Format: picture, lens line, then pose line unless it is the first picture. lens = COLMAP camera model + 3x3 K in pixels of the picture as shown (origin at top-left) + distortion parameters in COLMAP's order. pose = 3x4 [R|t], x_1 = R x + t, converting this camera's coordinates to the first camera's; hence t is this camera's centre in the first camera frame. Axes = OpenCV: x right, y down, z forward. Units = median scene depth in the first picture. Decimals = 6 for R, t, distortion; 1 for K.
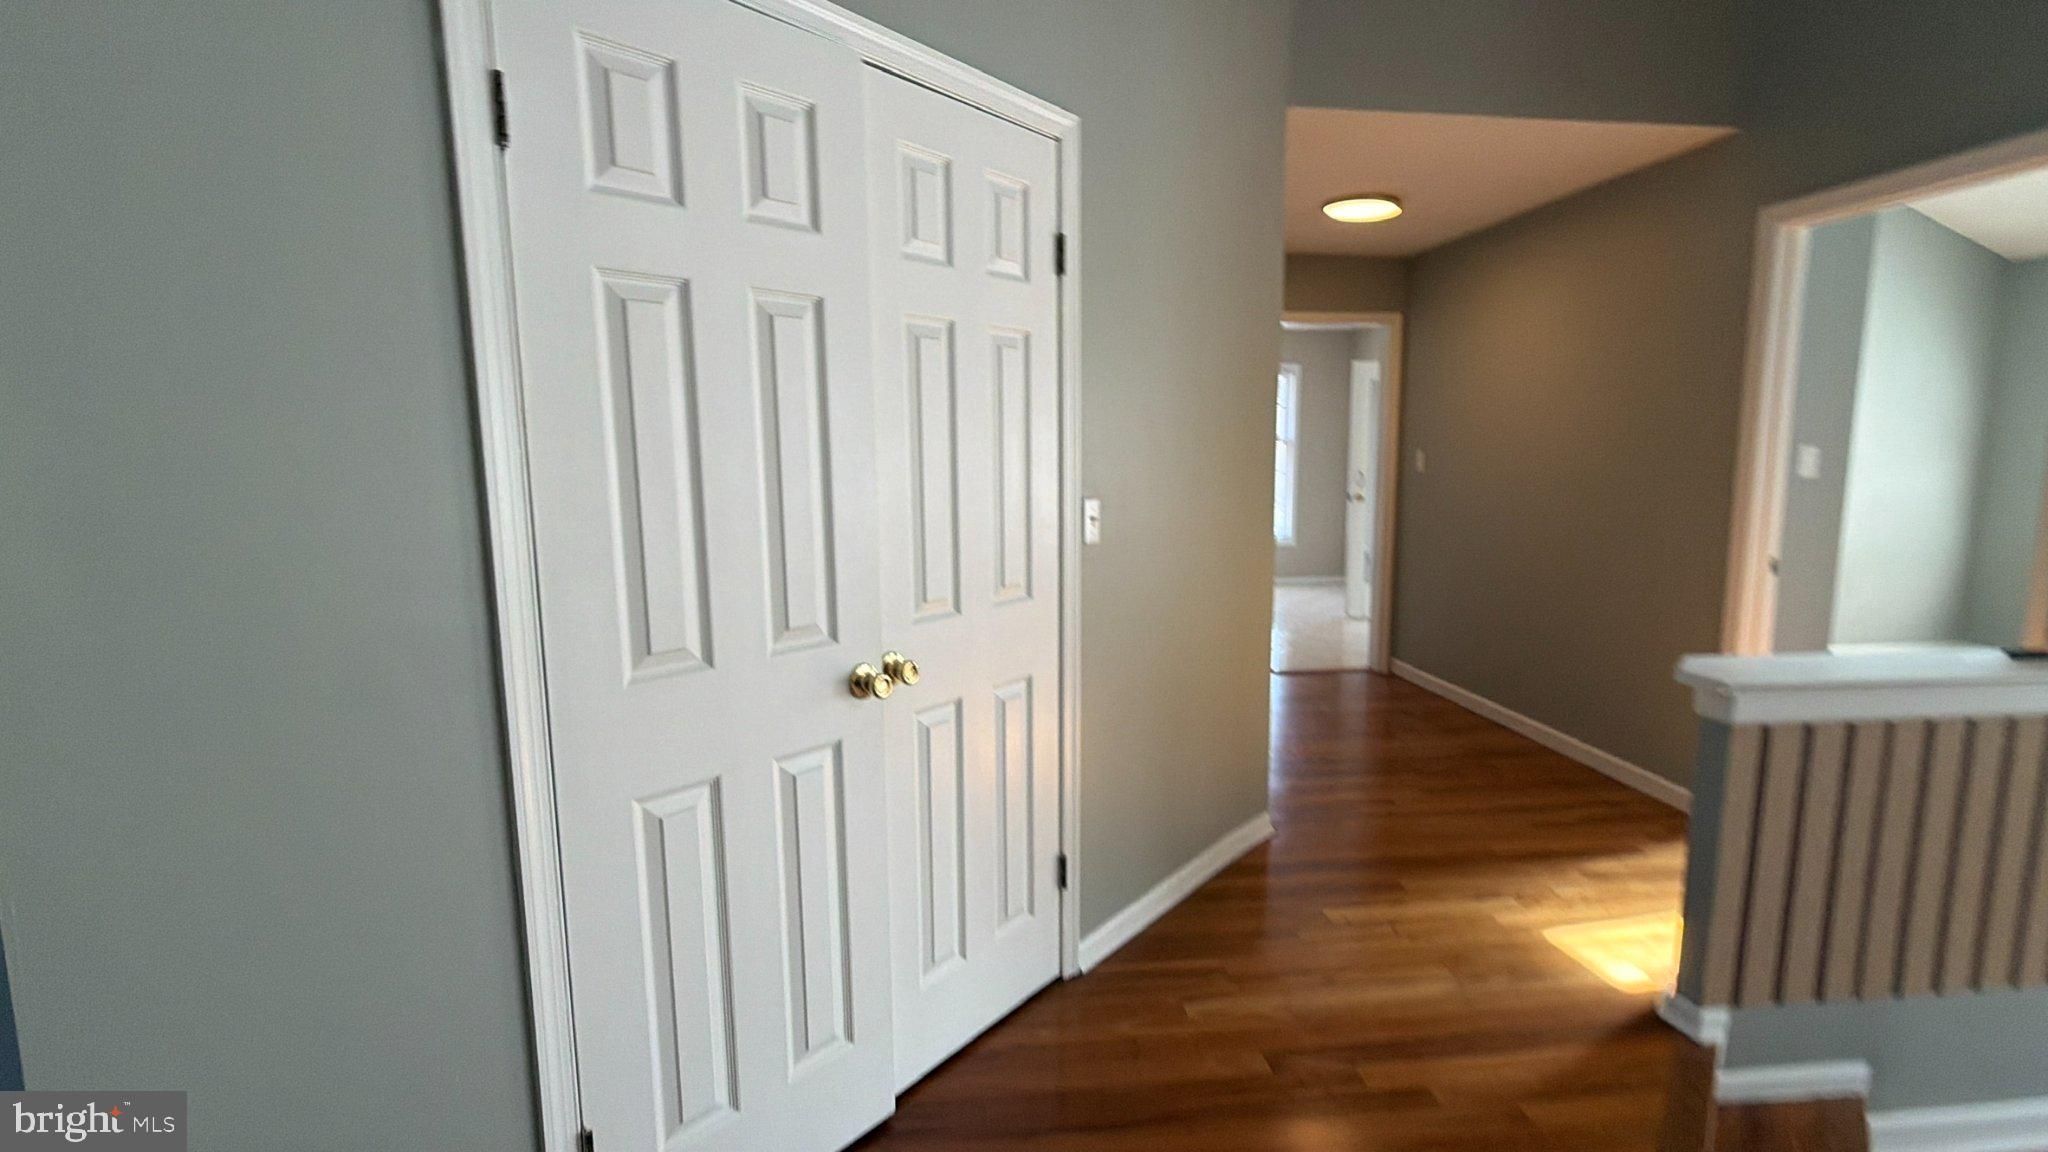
lens RADIAL K [[934.6, 0, 1022.5], [0, 934.6, 581.9], [0, 0, 1]] dist [-0.001243, -0.000348]
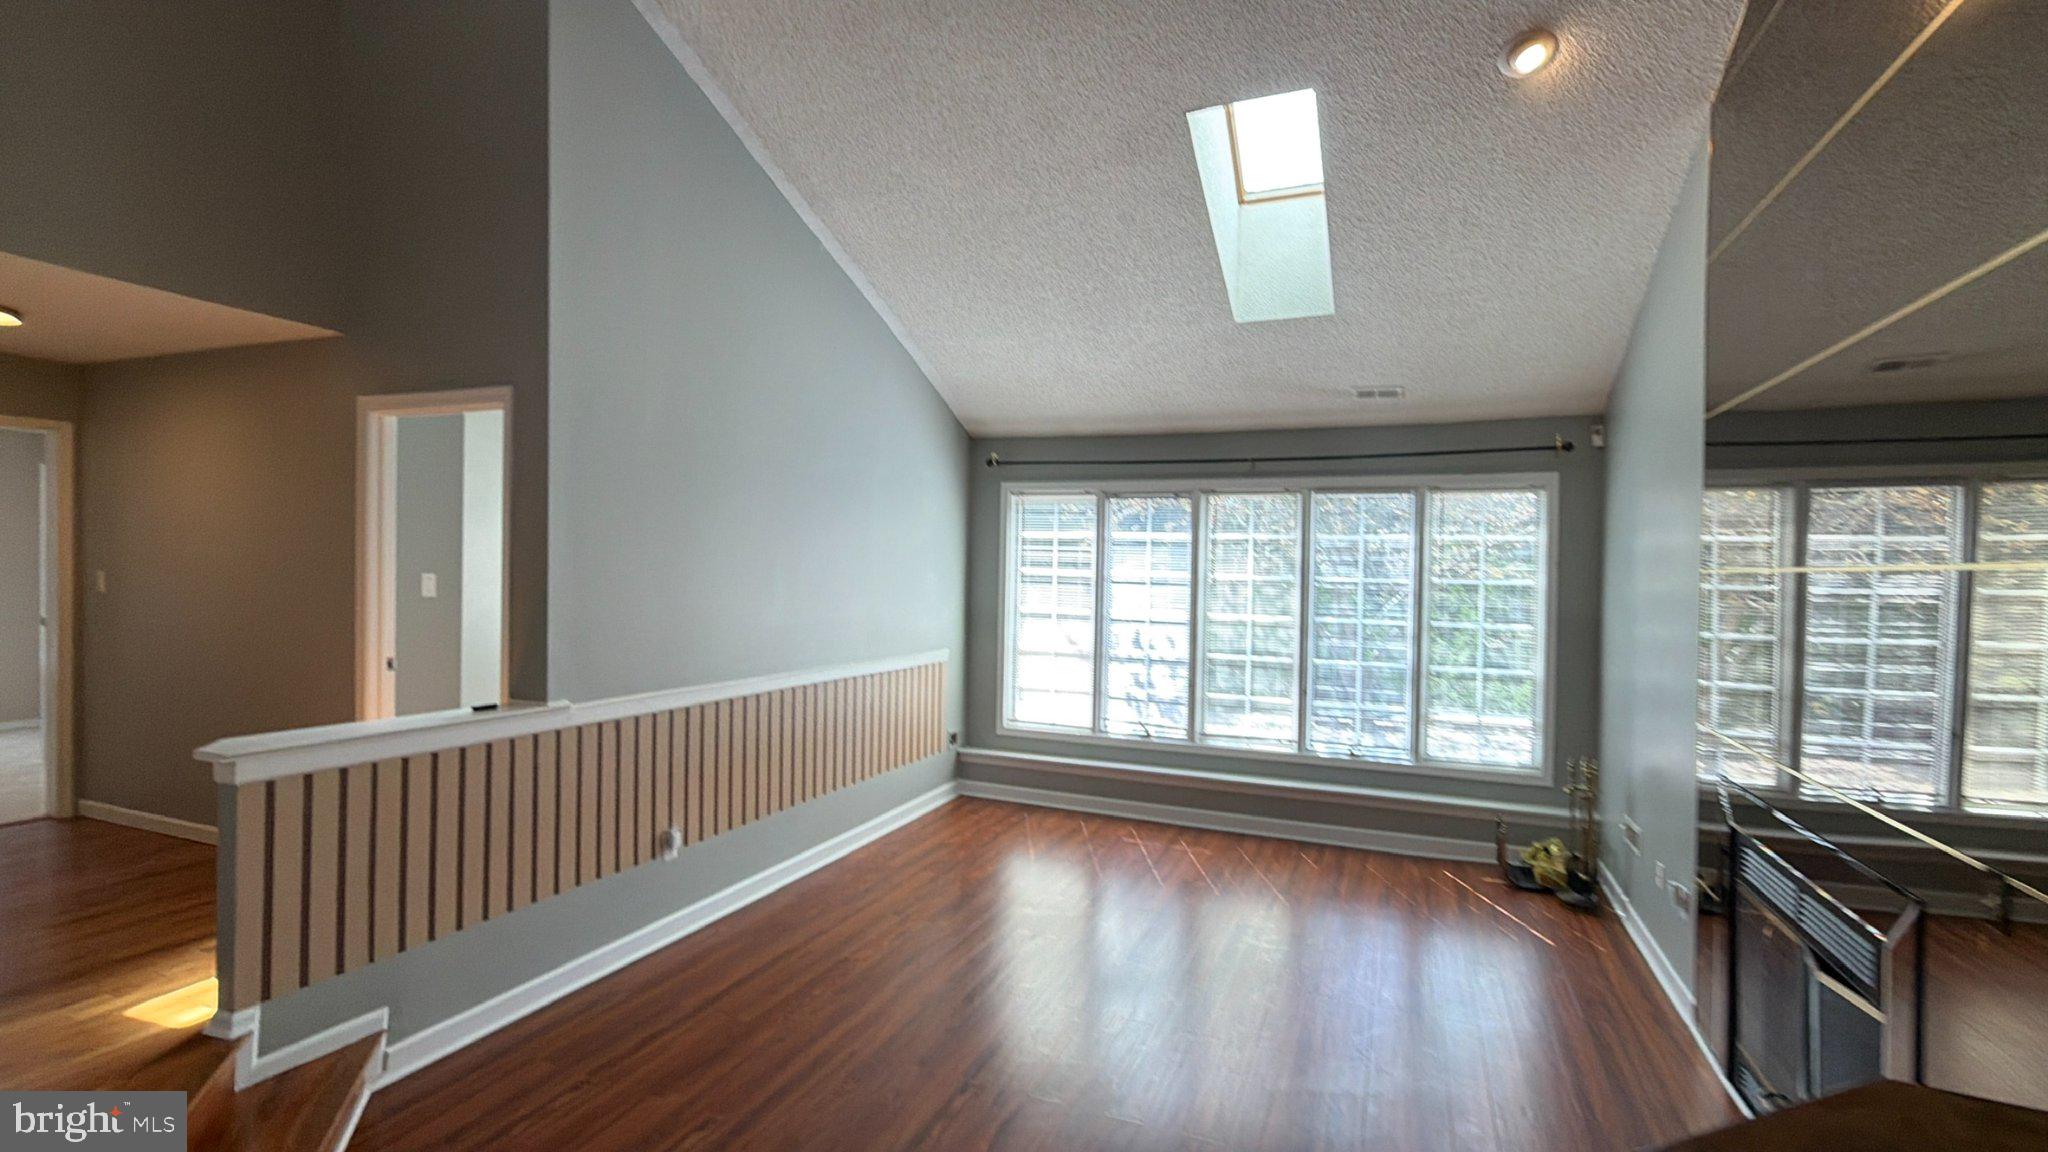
lens RADIAL K [[934.6, 0, 1027.4], [0, 934.6, 573.7], [0, 0, 1]] dist [-0.001243, -0.000348]
pose [[0.479664, 0.010995, 0.877383, 0.082155], [0.102543, 0.992367, -0.068497, 0.040112], [-0.871440, 0.122825, 0.474876, -0.439505]]
